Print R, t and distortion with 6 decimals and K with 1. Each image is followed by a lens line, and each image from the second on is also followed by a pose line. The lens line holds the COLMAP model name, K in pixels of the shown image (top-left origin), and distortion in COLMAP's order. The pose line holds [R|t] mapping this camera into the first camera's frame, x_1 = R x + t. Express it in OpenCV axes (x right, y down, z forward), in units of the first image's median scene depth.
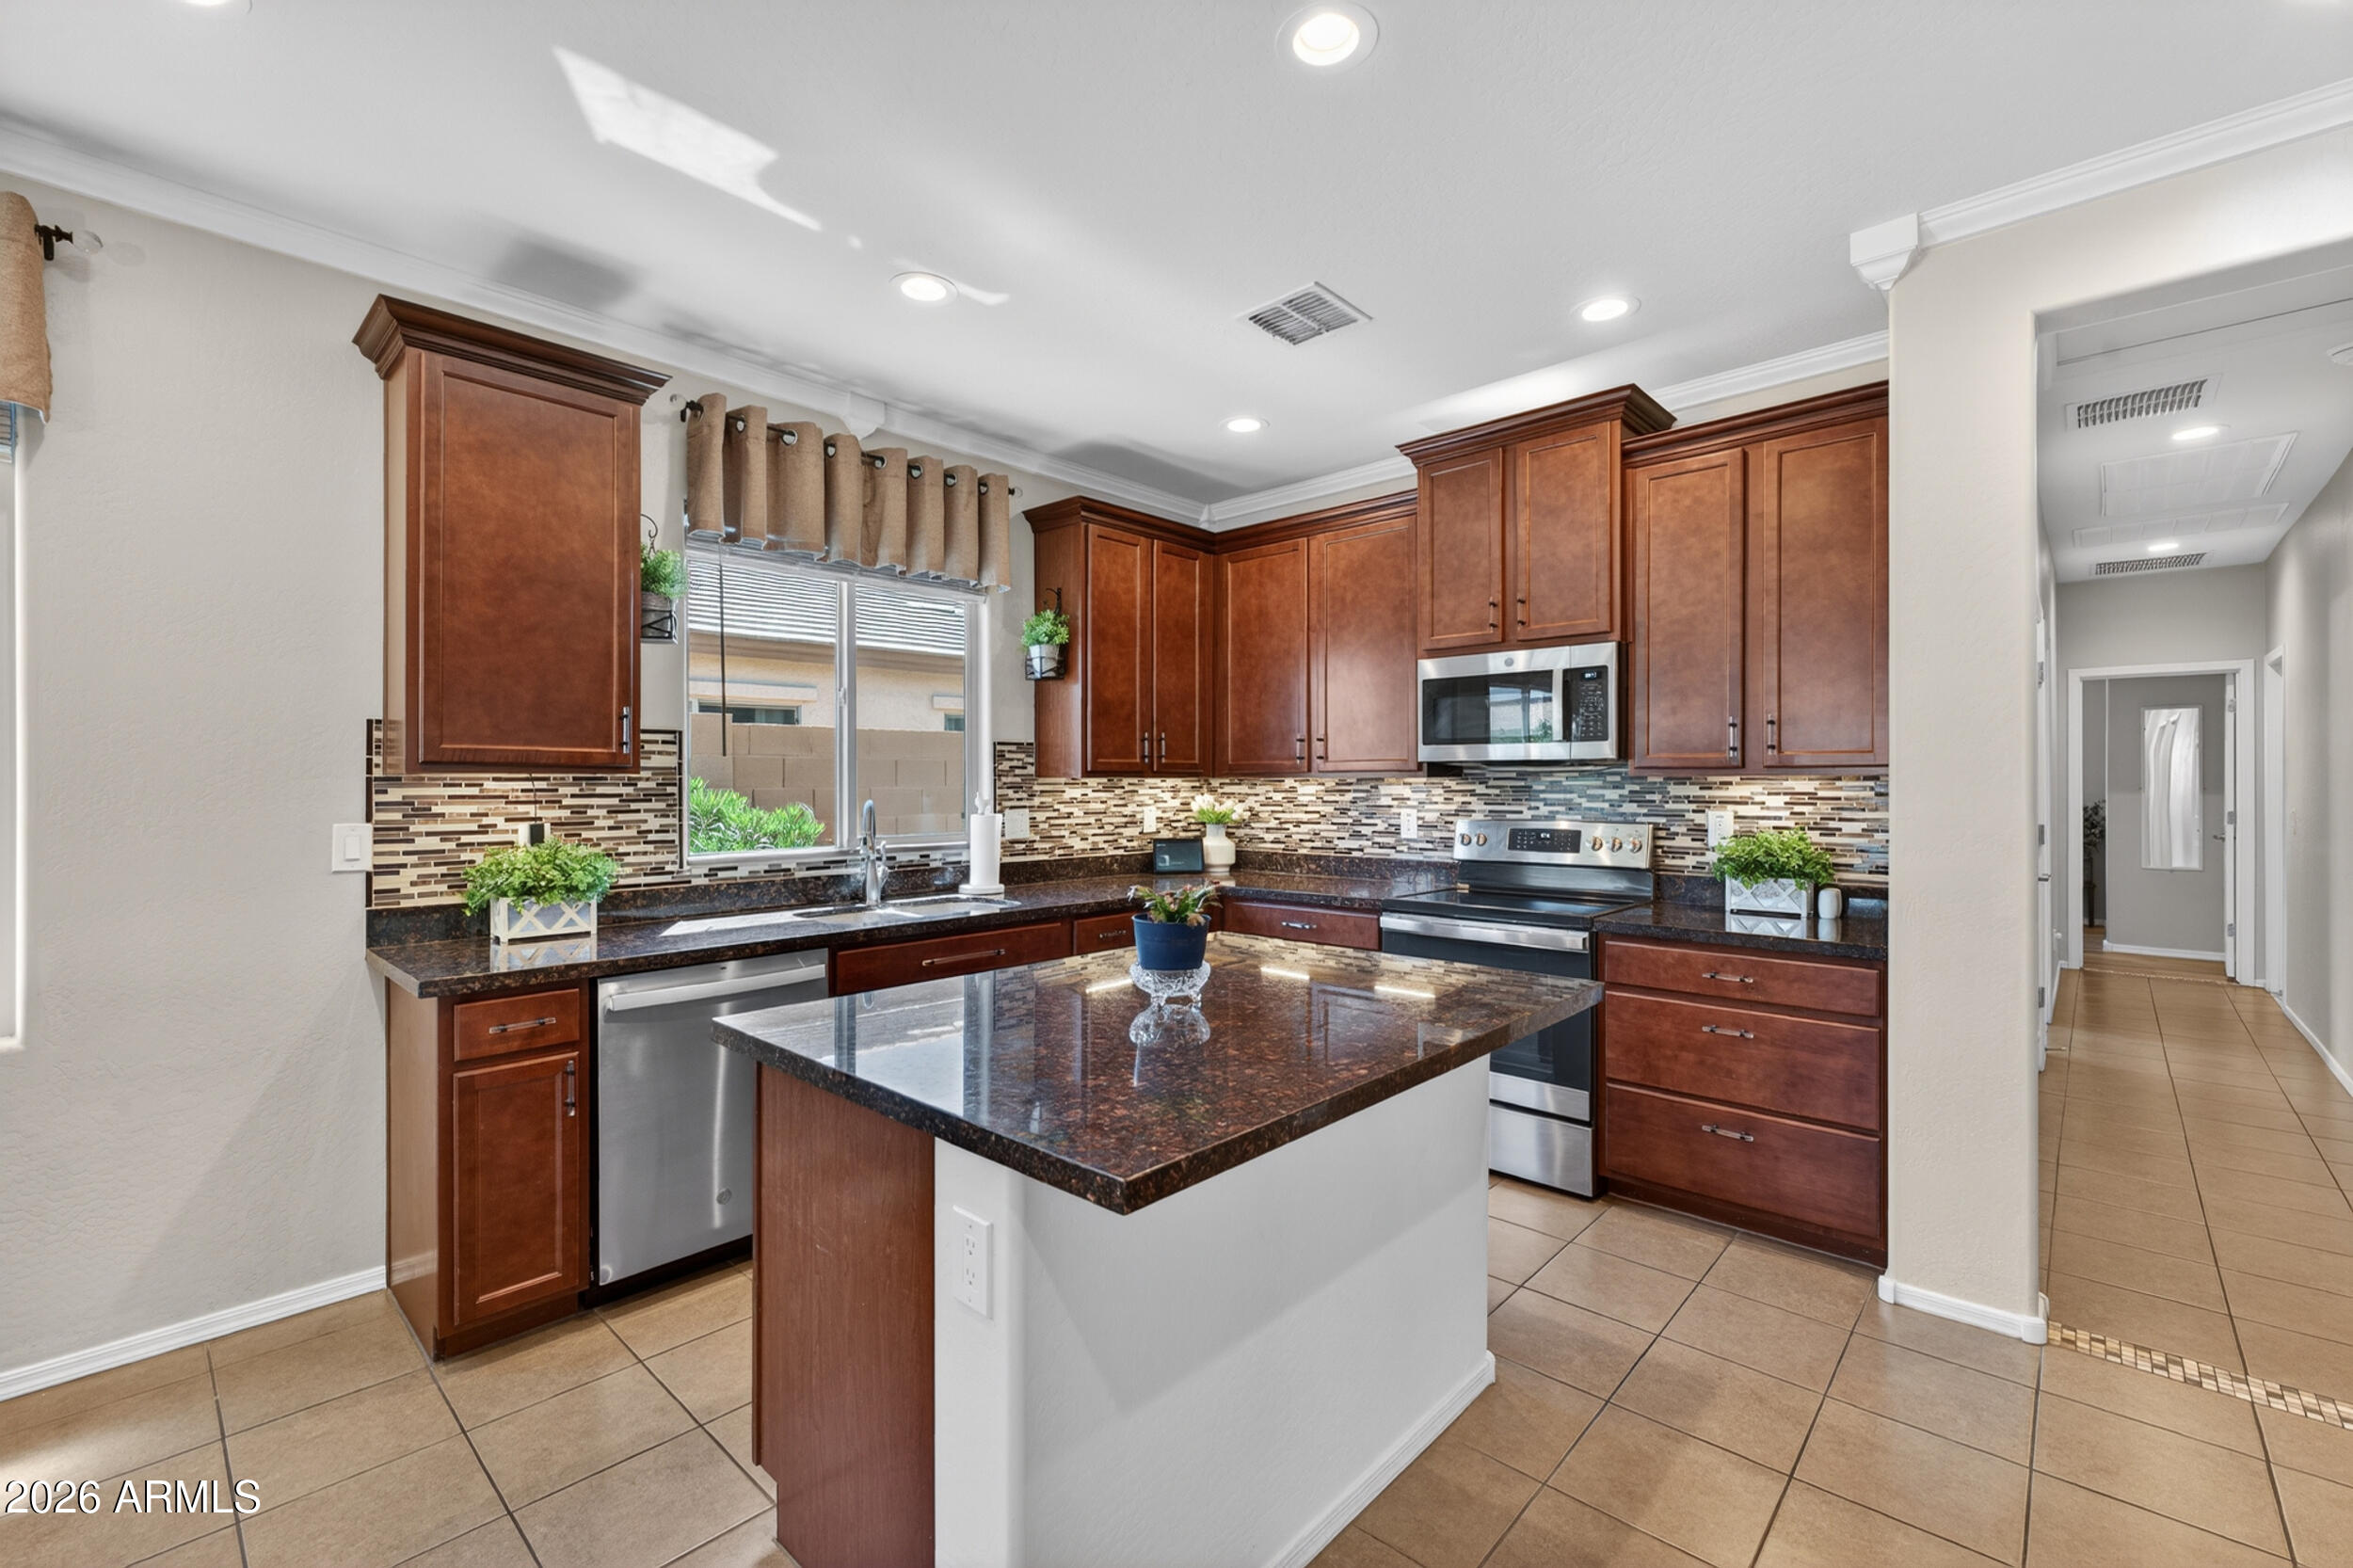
lens RADIAL K [[986.9, 0, 1134.2], [0, 986.9, 783.0], [0, 0, 1]] dist [0.000353, -0.000136]
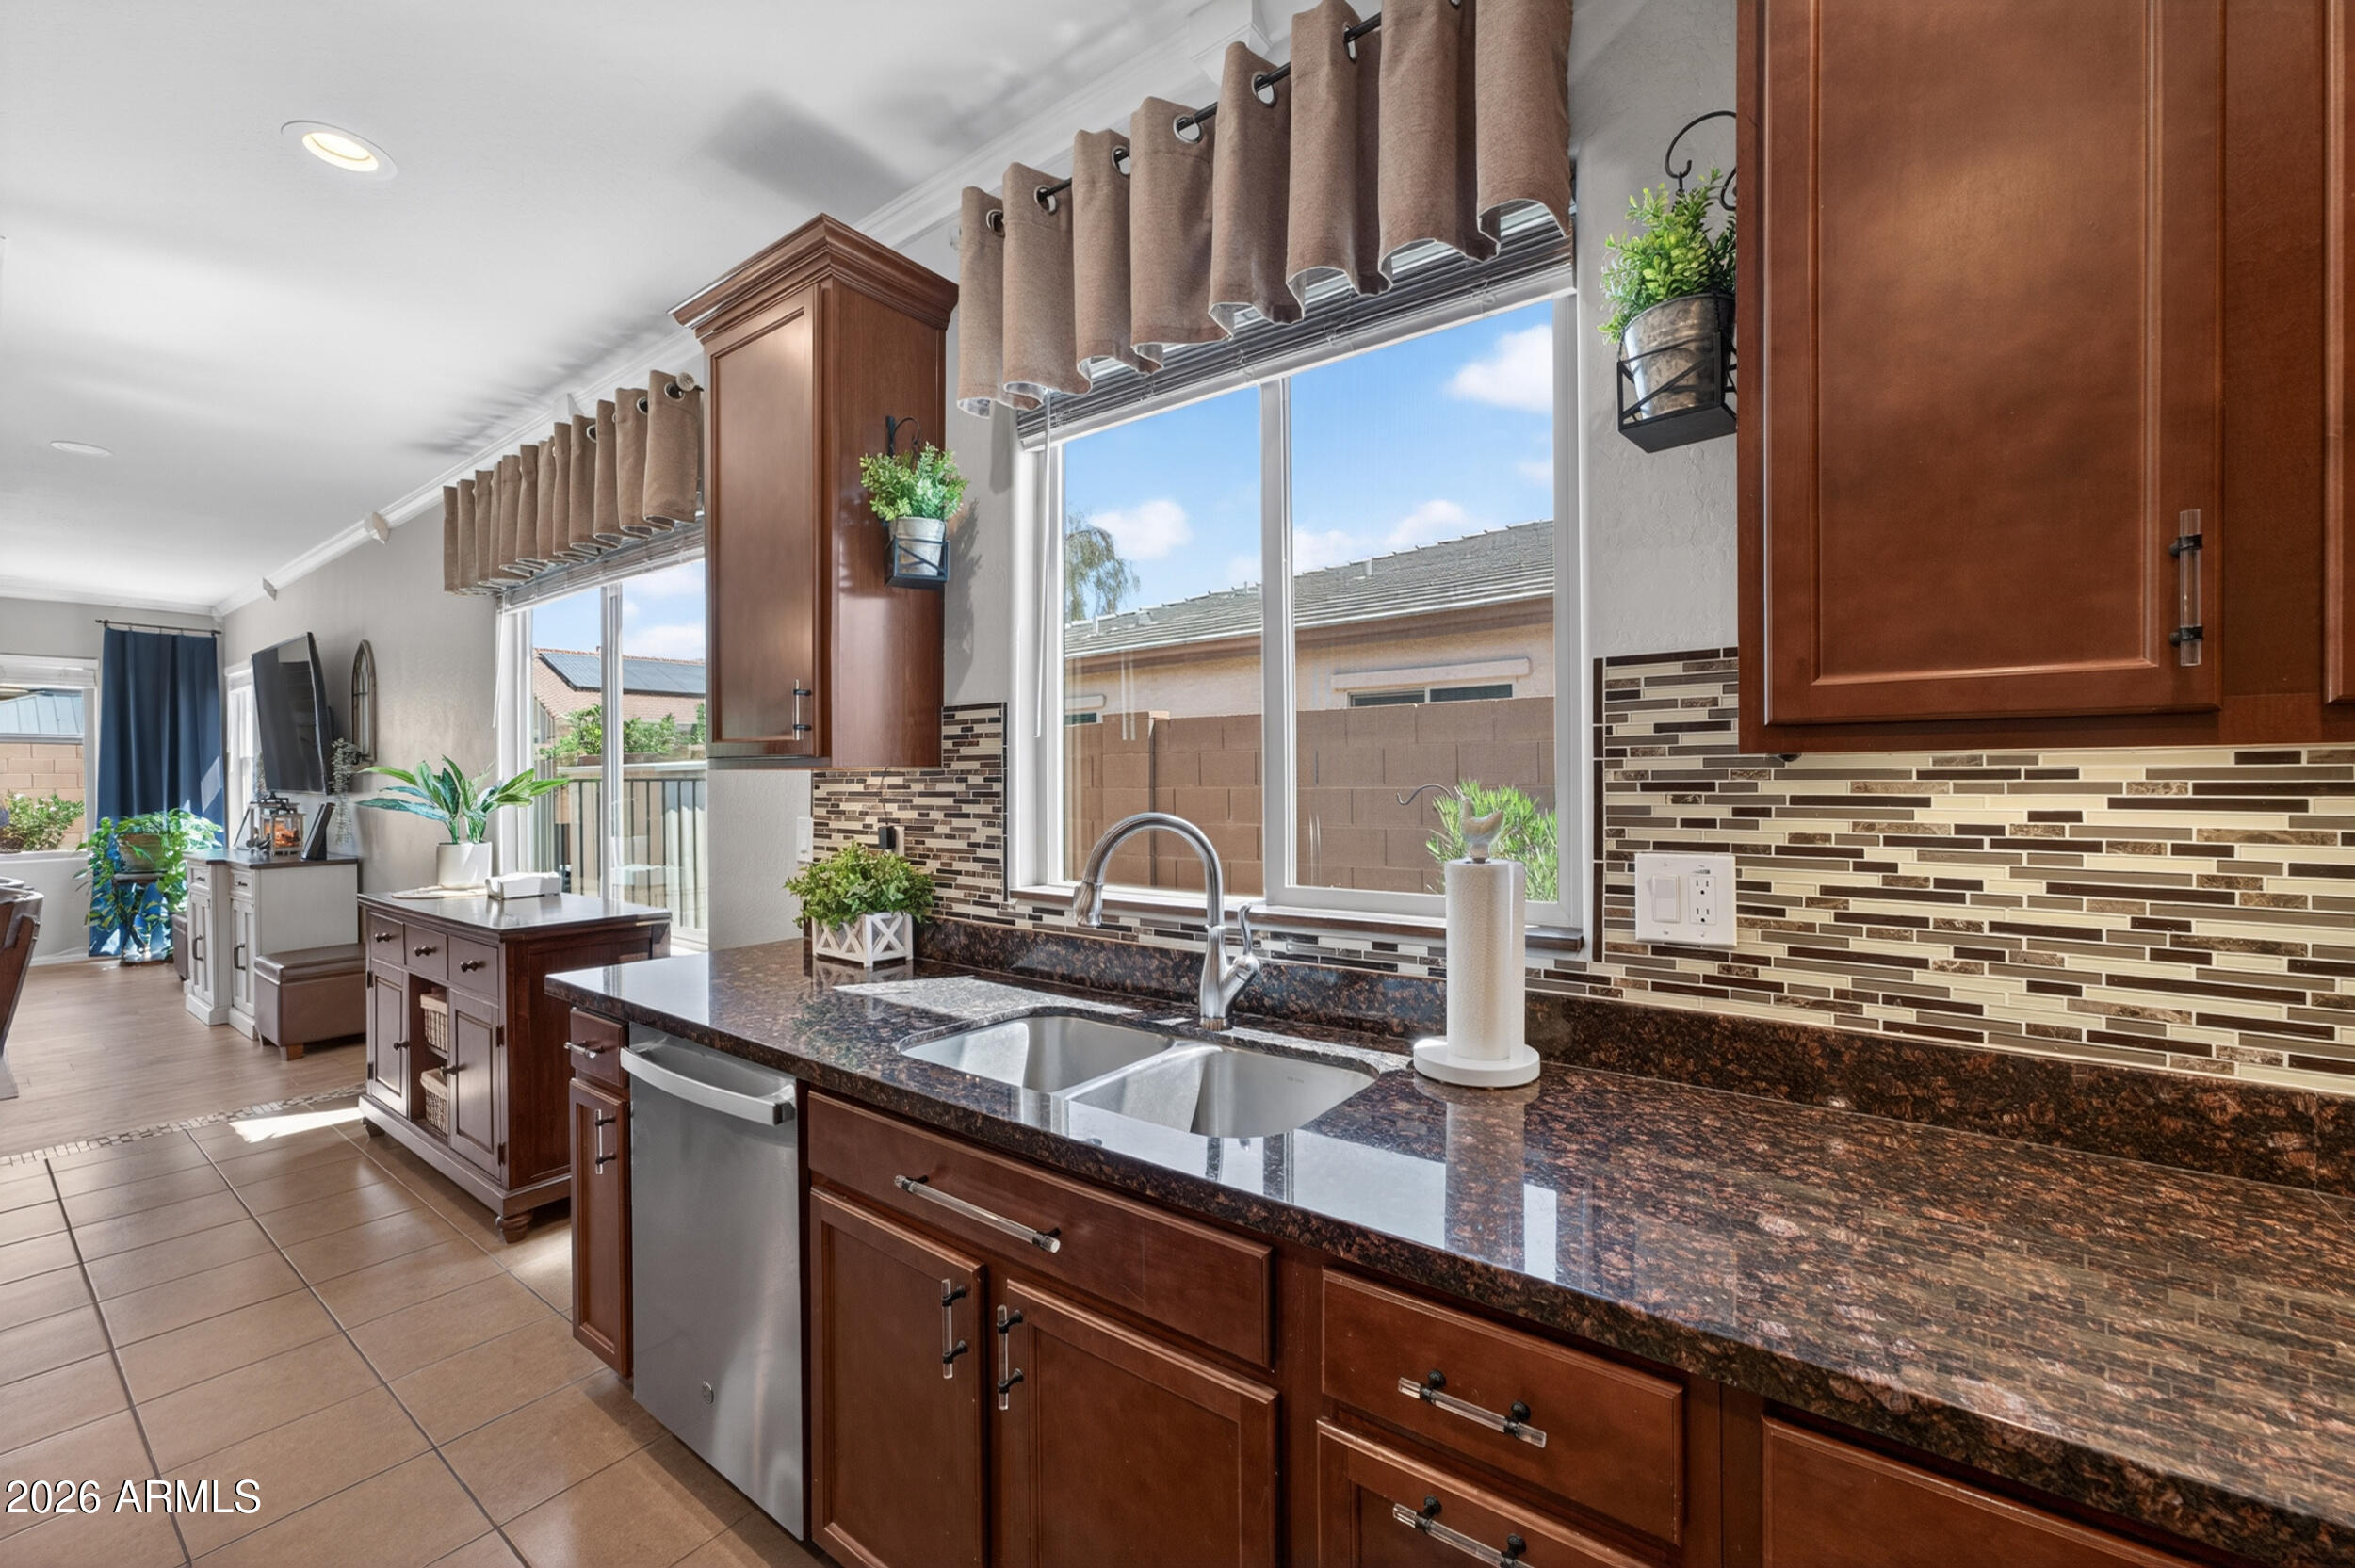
lens RADIAL K [[969.2, 0, 1225.7], [0, 969.2, 767.6], [0, 0, 1]] dist [-0.011619, 0.010681]
pose [[0.143215, -0.009604, -0.989645, 0.216780], [0.006353, 0.999941, -0.008784, -0.000040], [0.989671, -0.005029, 0.143267, 0.965899]]
